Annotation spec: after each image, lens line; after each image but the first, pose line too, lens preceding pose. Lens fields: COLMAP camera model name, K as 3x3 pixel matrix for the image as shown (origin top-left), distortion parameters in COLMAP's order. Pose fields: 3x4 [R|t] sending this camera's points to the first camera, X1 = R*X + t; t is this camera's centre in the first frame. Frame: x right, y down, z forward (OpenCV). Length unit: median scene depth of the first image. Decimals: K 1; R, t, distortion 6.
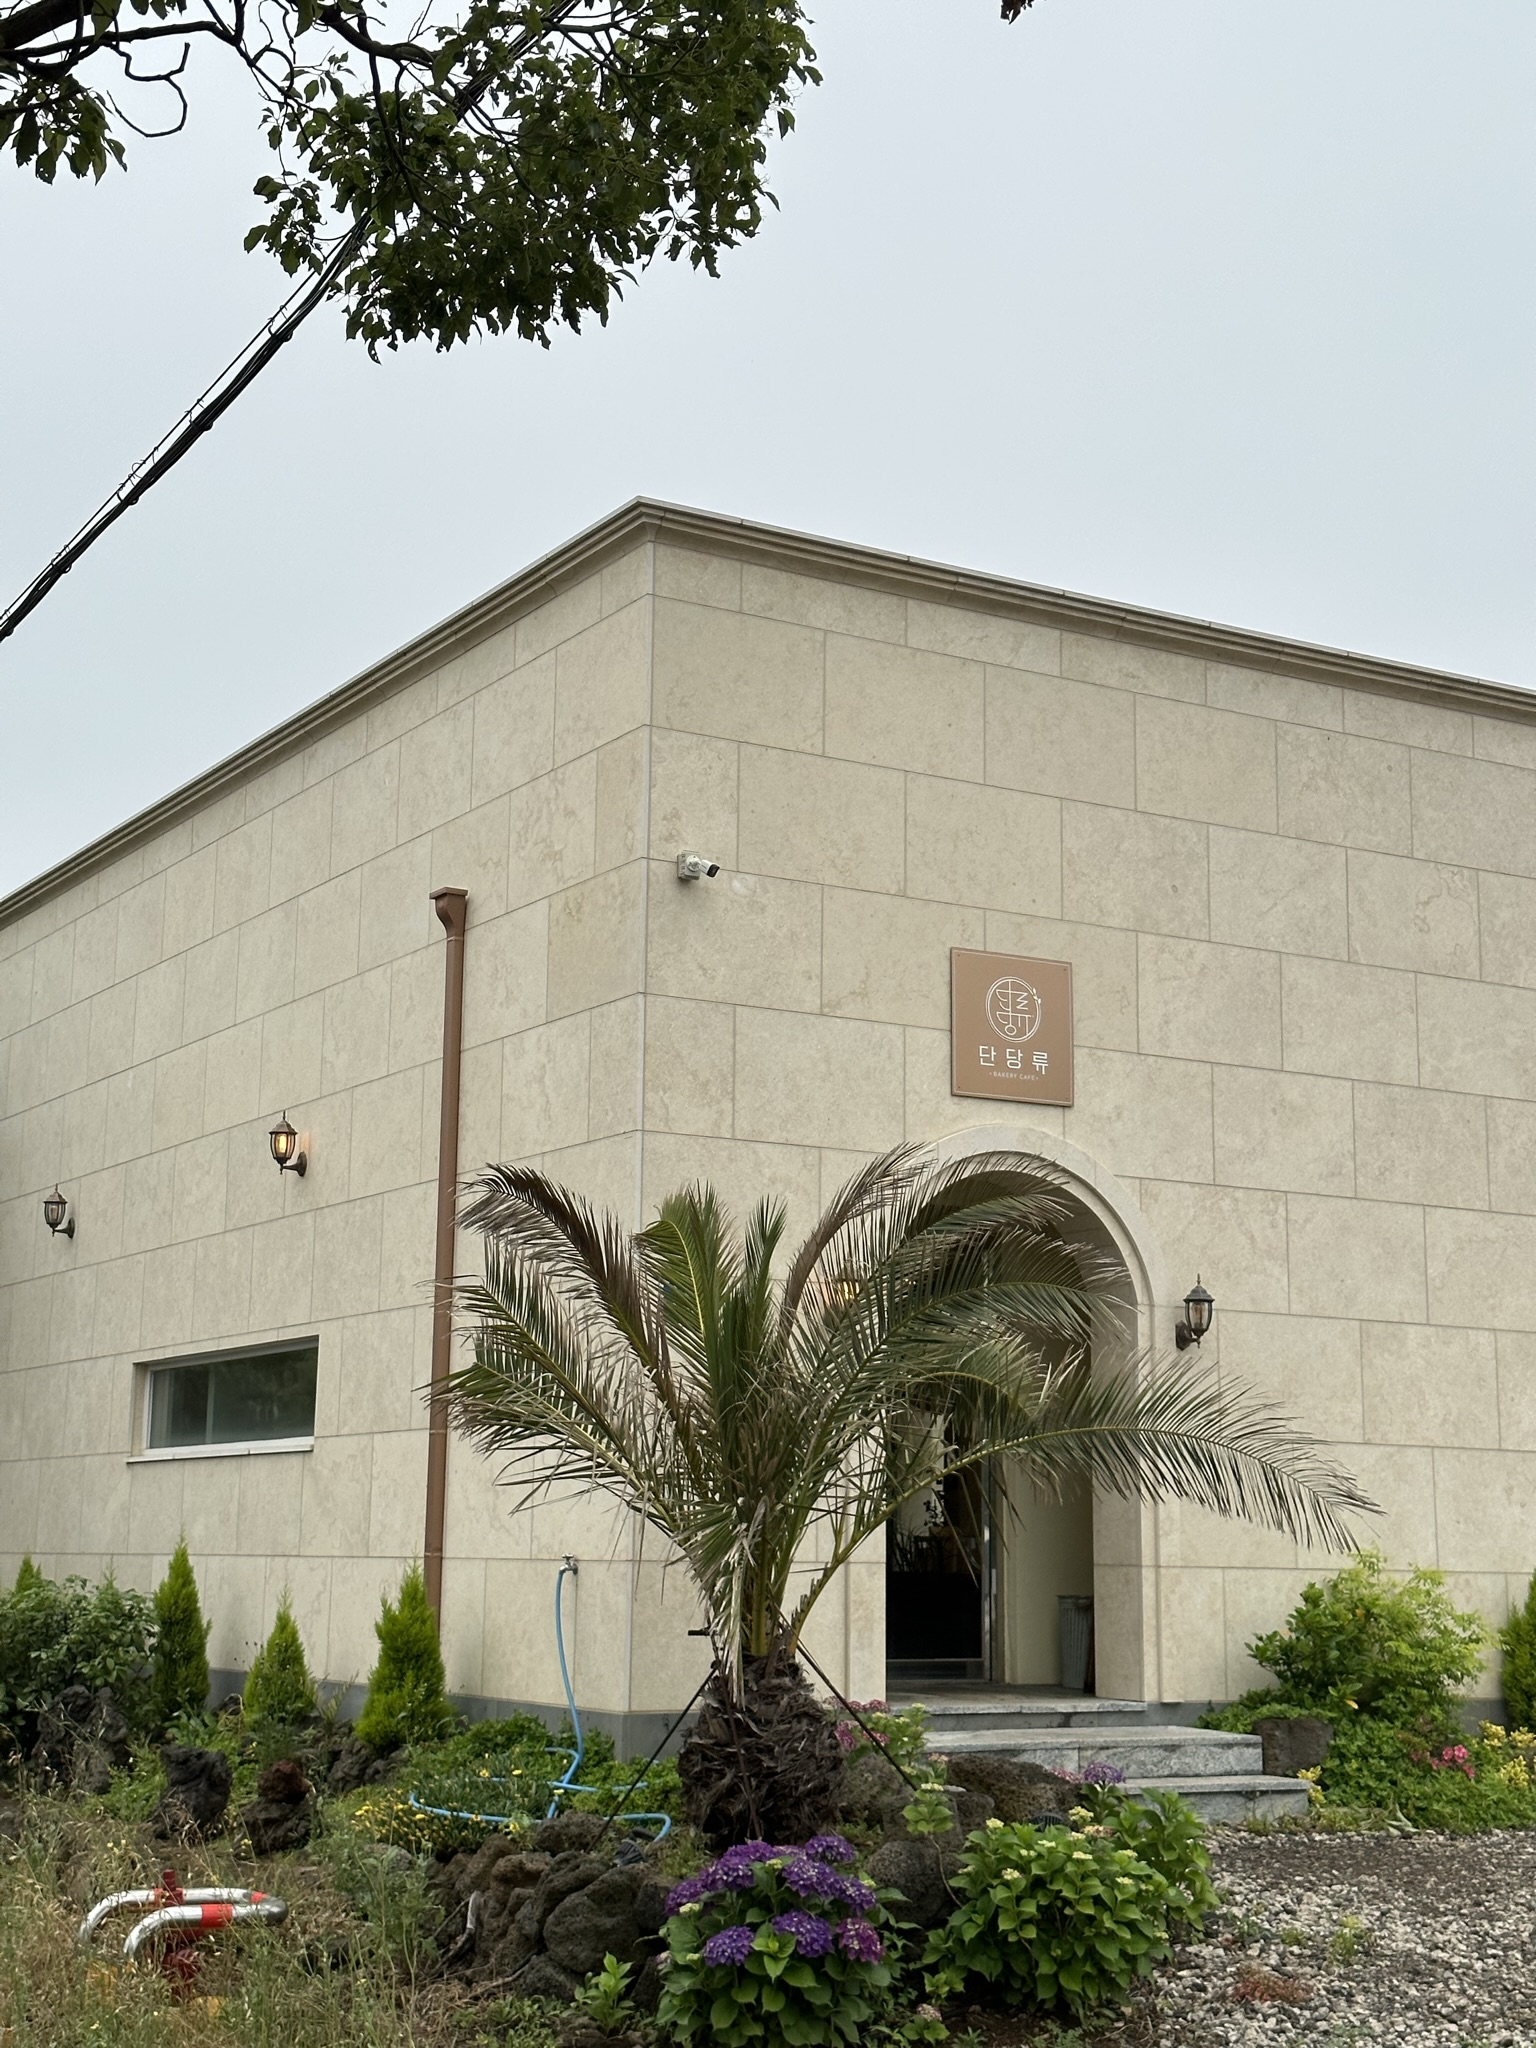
lens RADIAL K [[2882.9, 0, 778.9], [0, 2882.9, 1026.4], [0, 0, 1]] dist [0.209341, -0.473208]
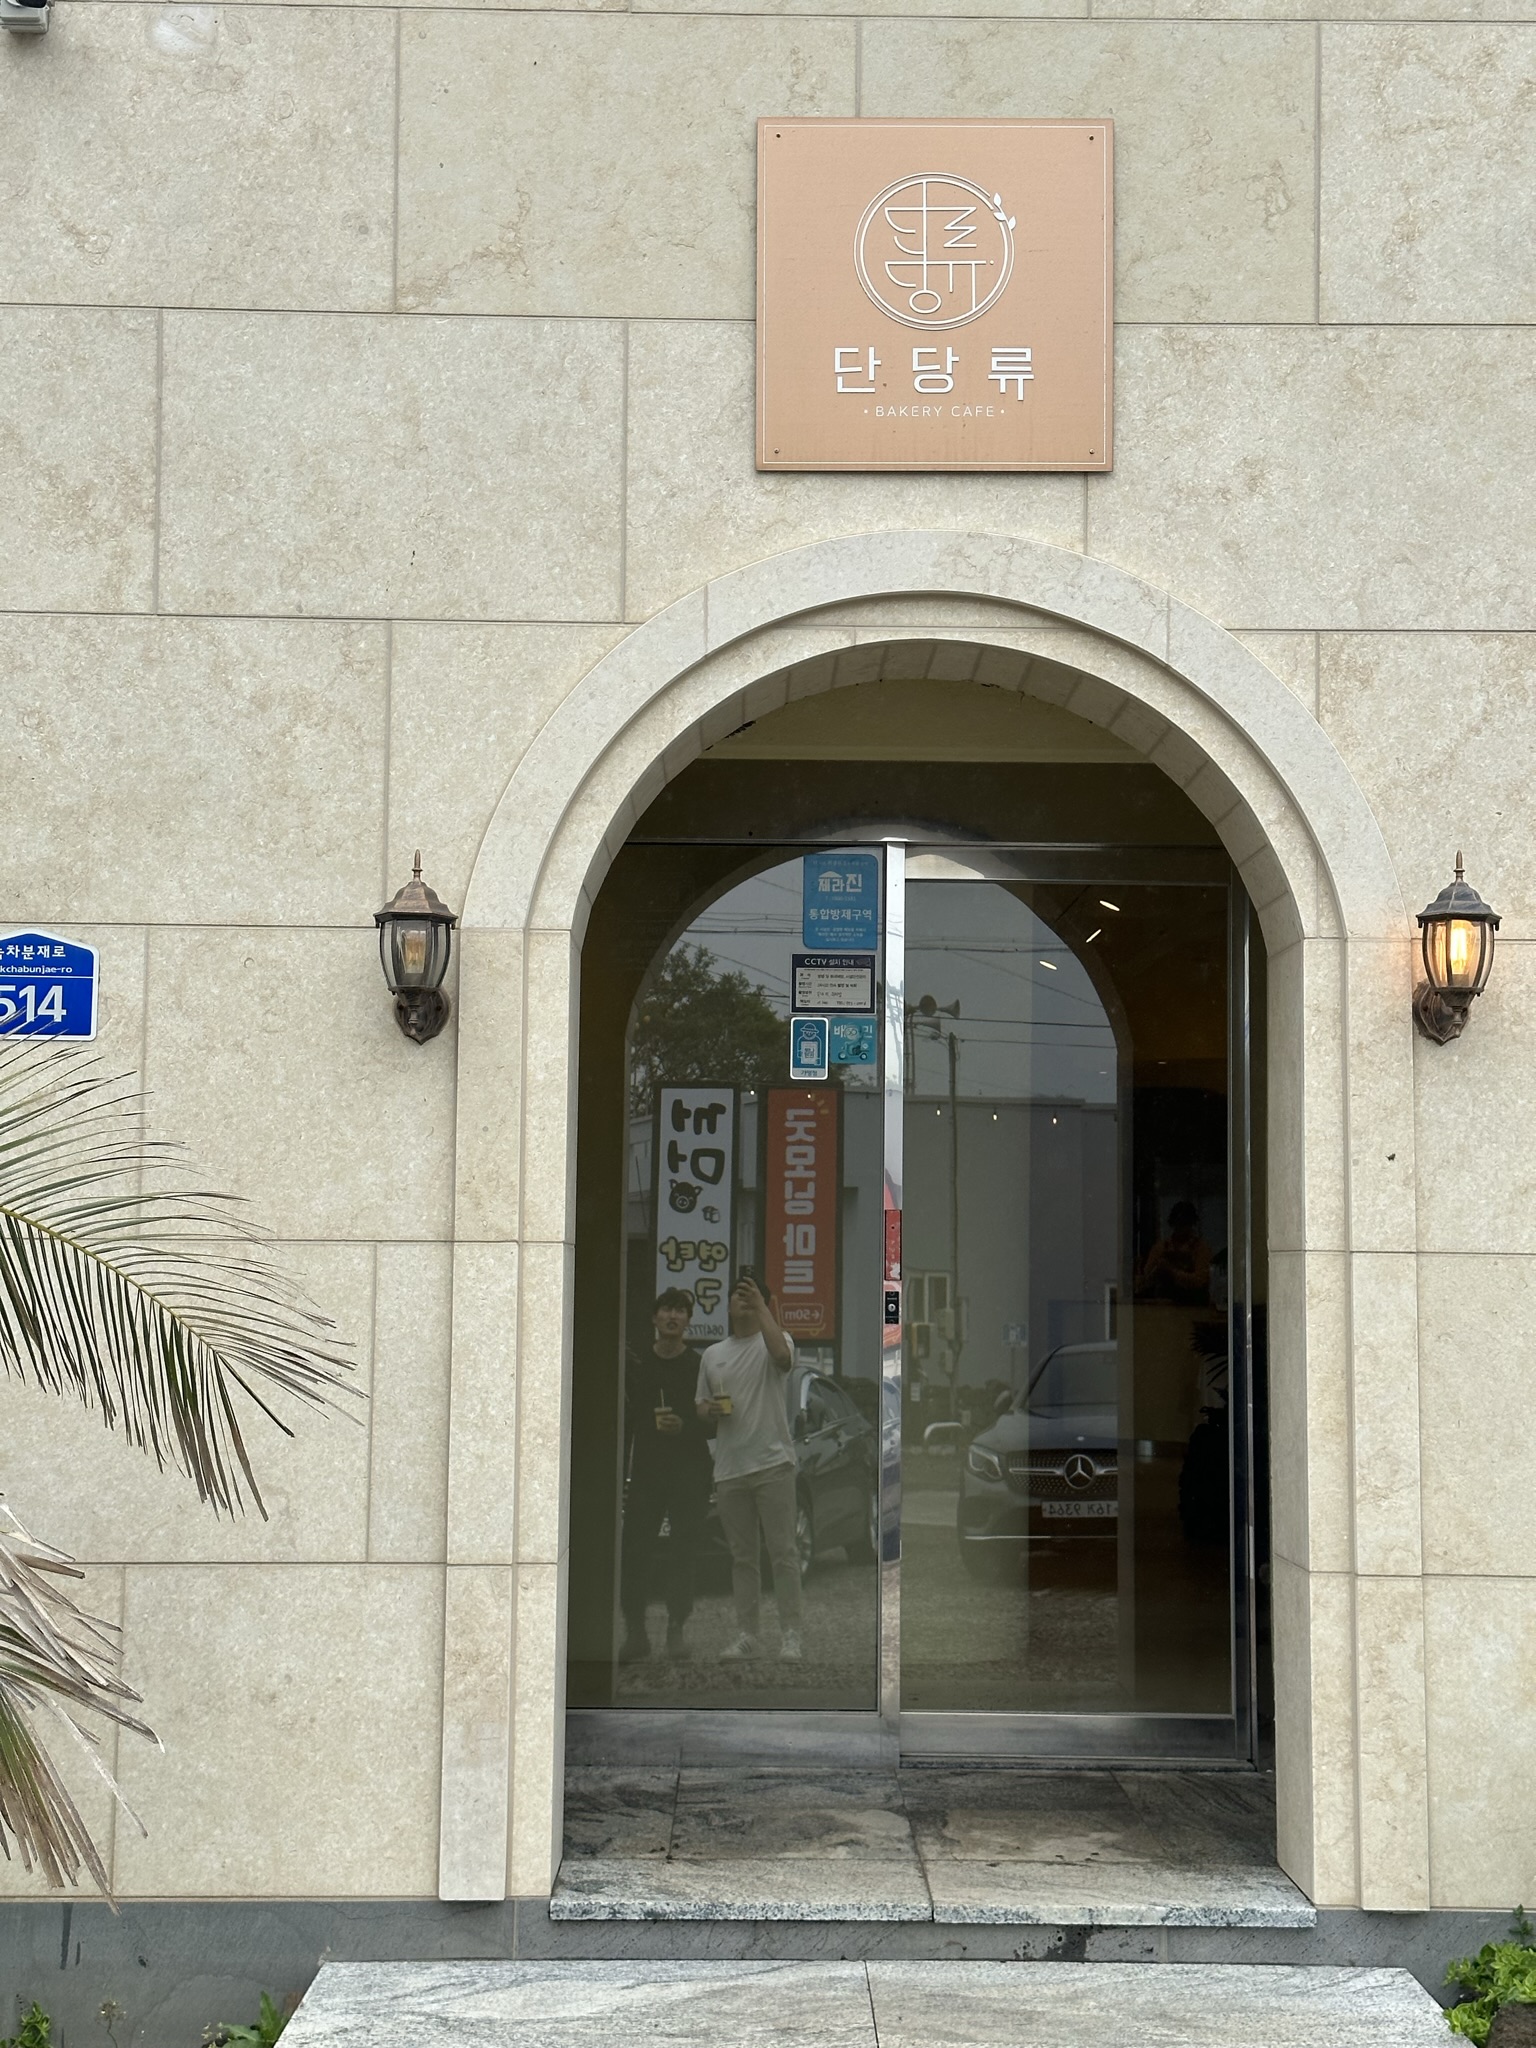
lens RADIAL K [[2882.9, 0, 778.9], [0, 2882.9, 1026.4], [0, 0, 1]] dist [0.209341, -0.473208]
pose [[0.859462, -0.045549, -0.509167, 0.286783], [0.089367, 0.994072, 0.061921, 0.081639], [0.503328, -0.098721, 0.858438, 0.652039]]
